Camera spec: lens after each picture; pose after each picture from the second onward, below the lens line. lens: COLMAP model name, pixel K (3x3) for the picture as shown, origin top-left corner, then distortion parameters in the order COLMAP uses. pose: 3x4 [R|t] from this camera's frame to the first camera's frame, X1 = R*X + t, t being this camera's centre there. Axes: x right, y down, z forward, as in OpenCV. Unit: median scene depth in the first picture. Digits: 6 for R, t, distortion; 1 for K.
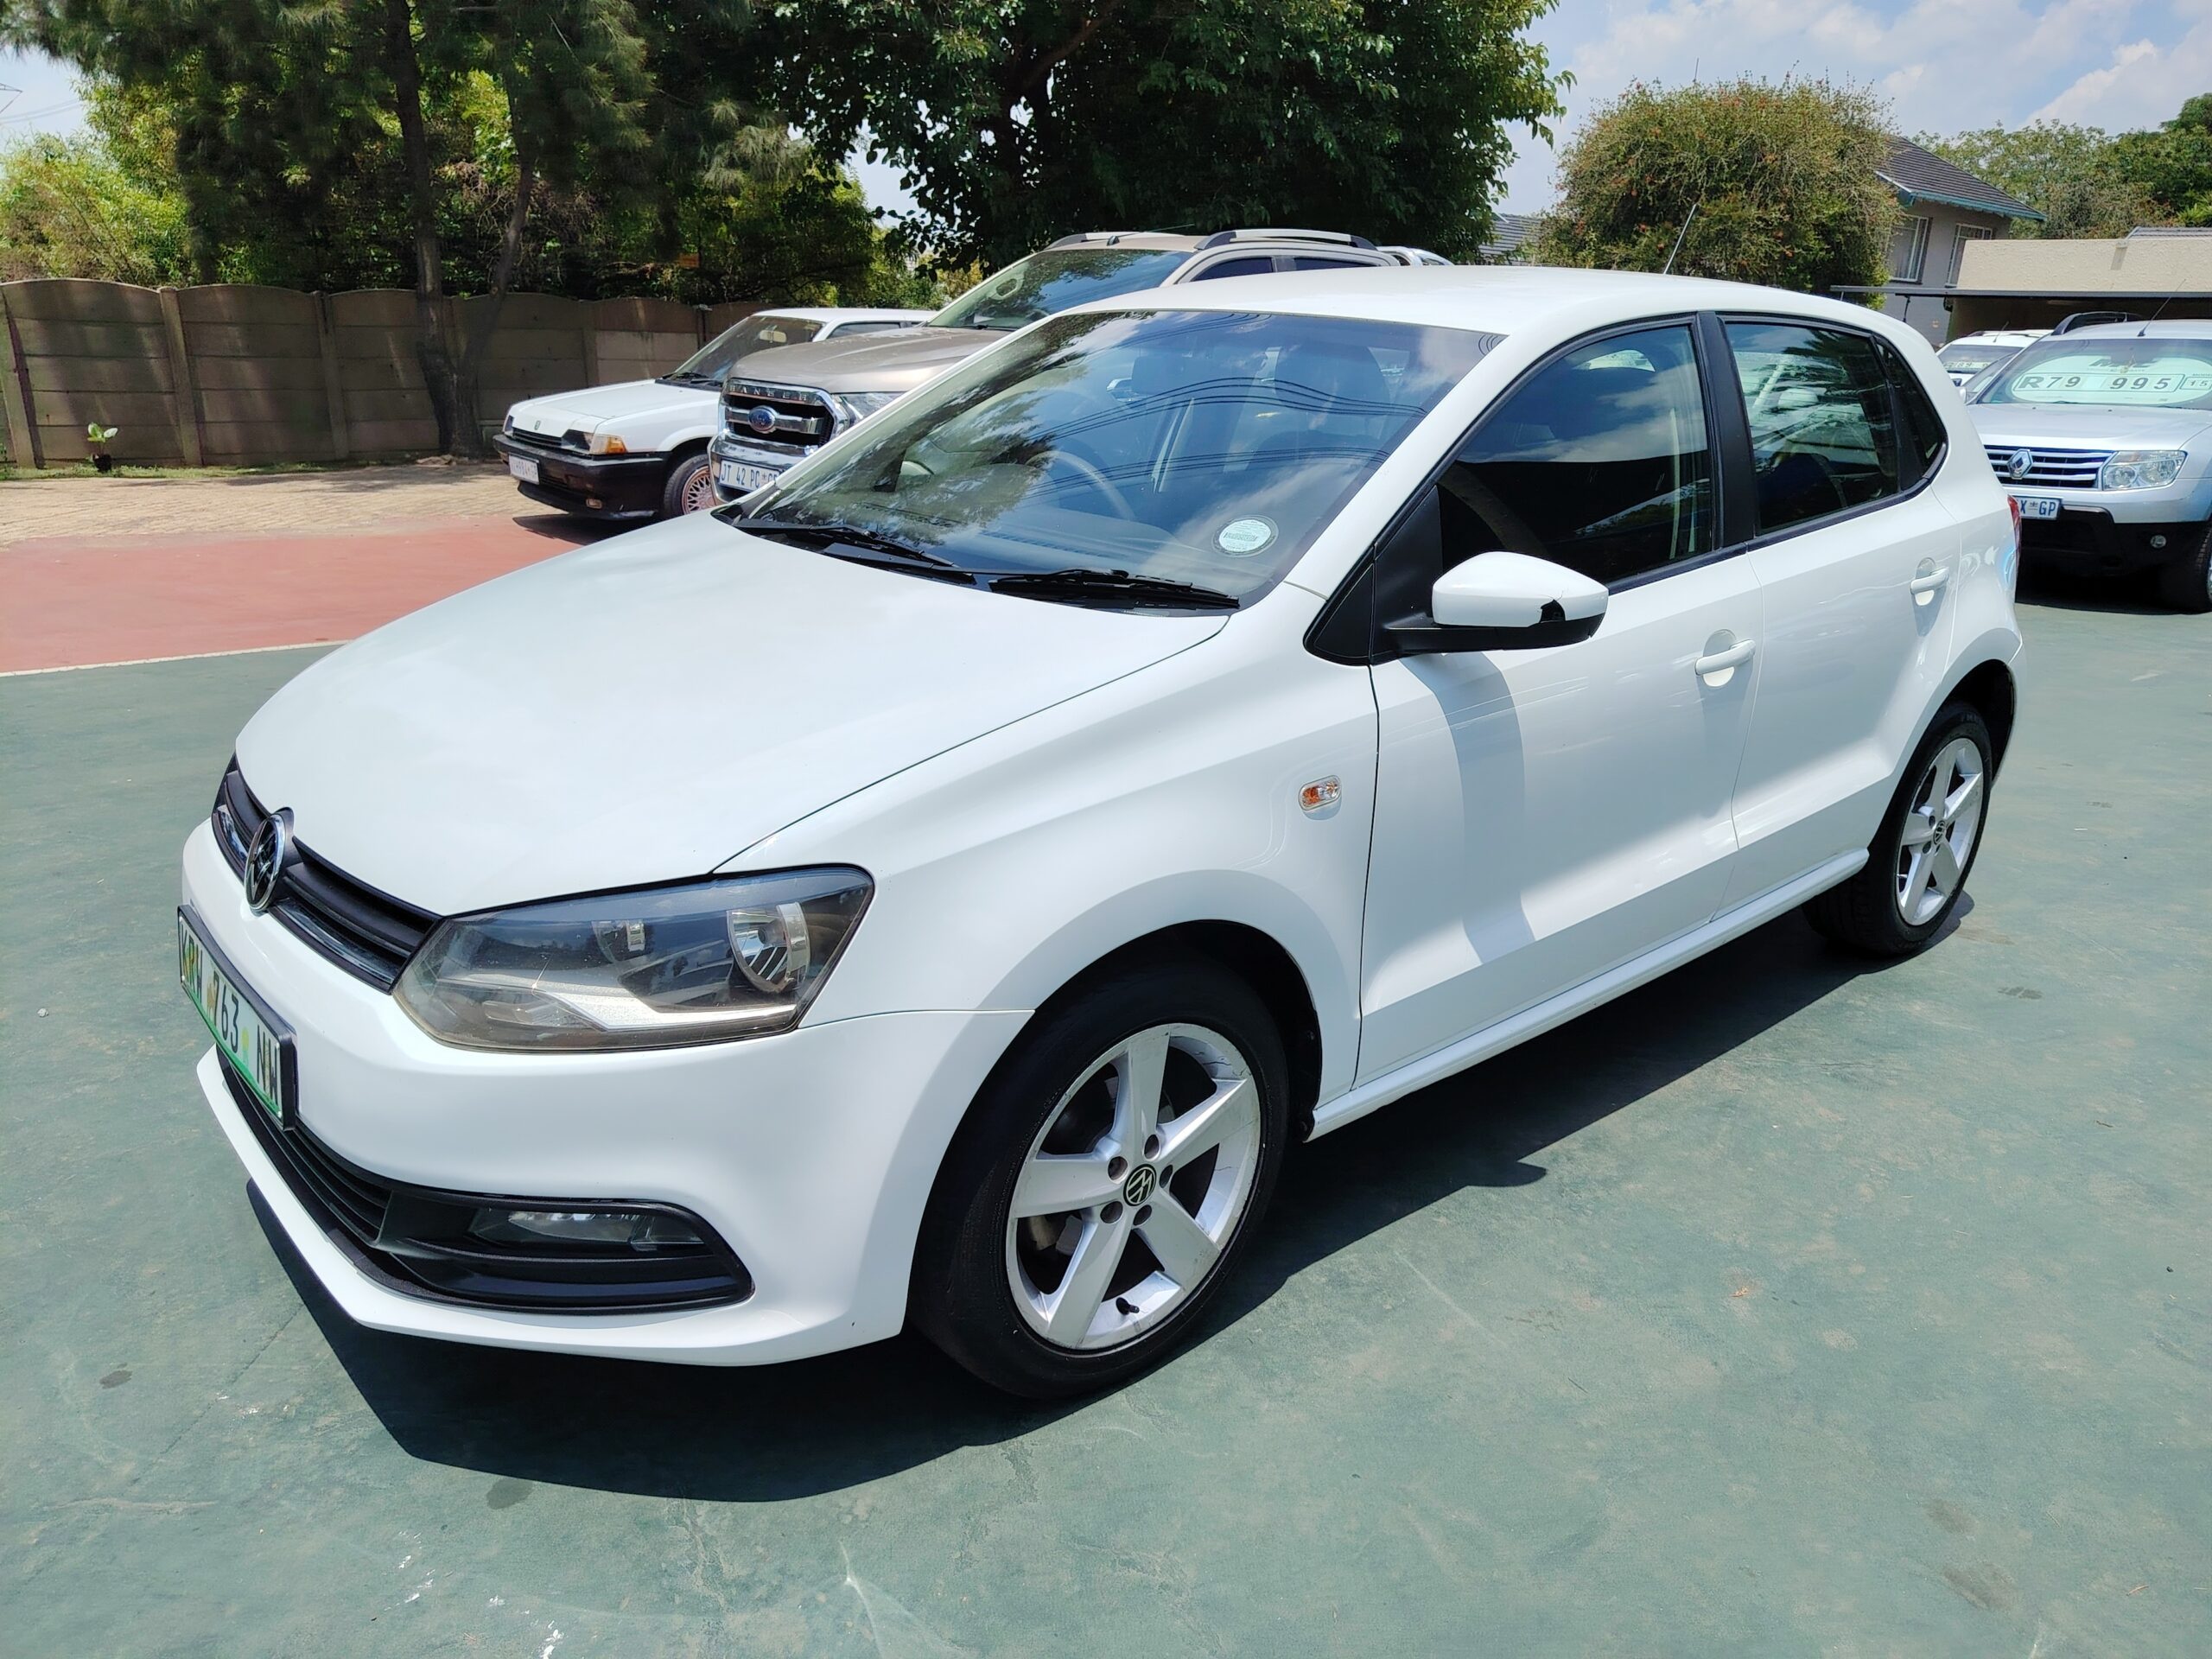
lens RADIAL K [[1517.3, 0, 1106.0], [0, 1517.3, 829.5], [0, 0, 1]] dist [0.039518, 0.037446]
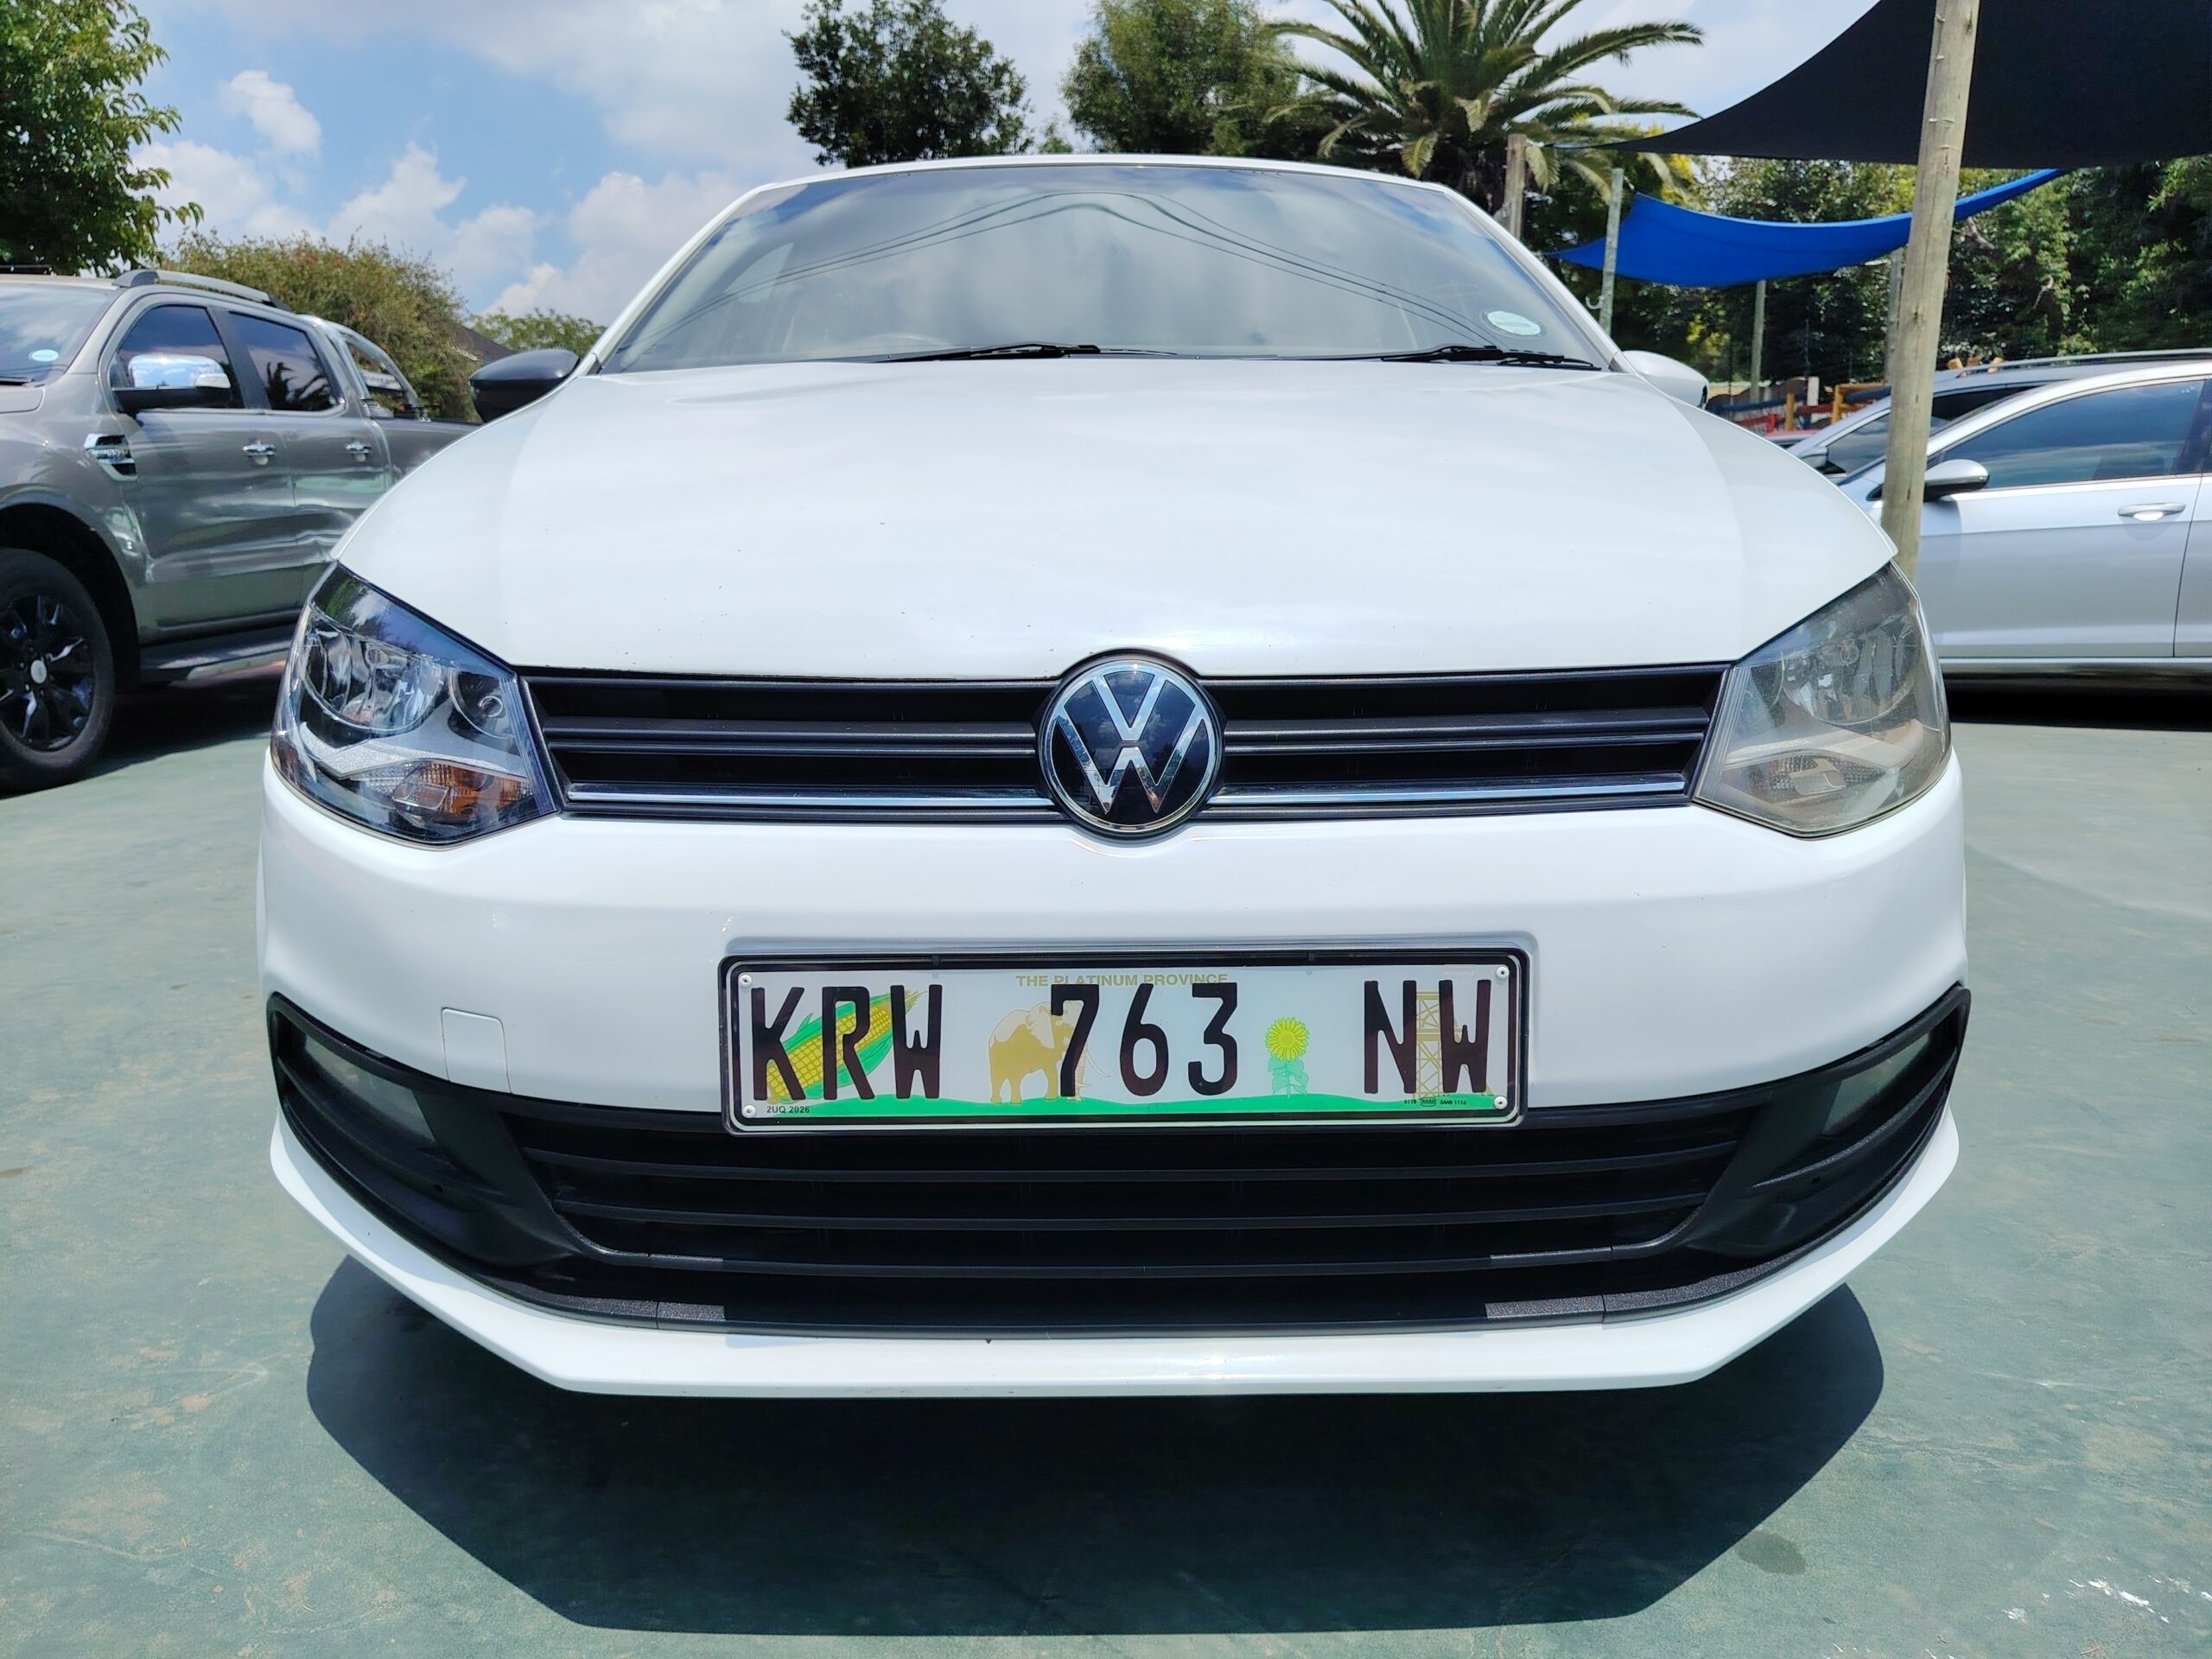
lens RADIAL K [[1515.4, 0, 1106.0], [0, 1515.4, 829.5], [0, 0, 1]] dist [0.045785, 0.004969]
pose [[0.653959, -0.222535, 0.723060, -0.917045], [0.294909, 0.955137, 0.027236, 0.024471], [-0.696682, 0.195425, 0.690248, 0.626480]]
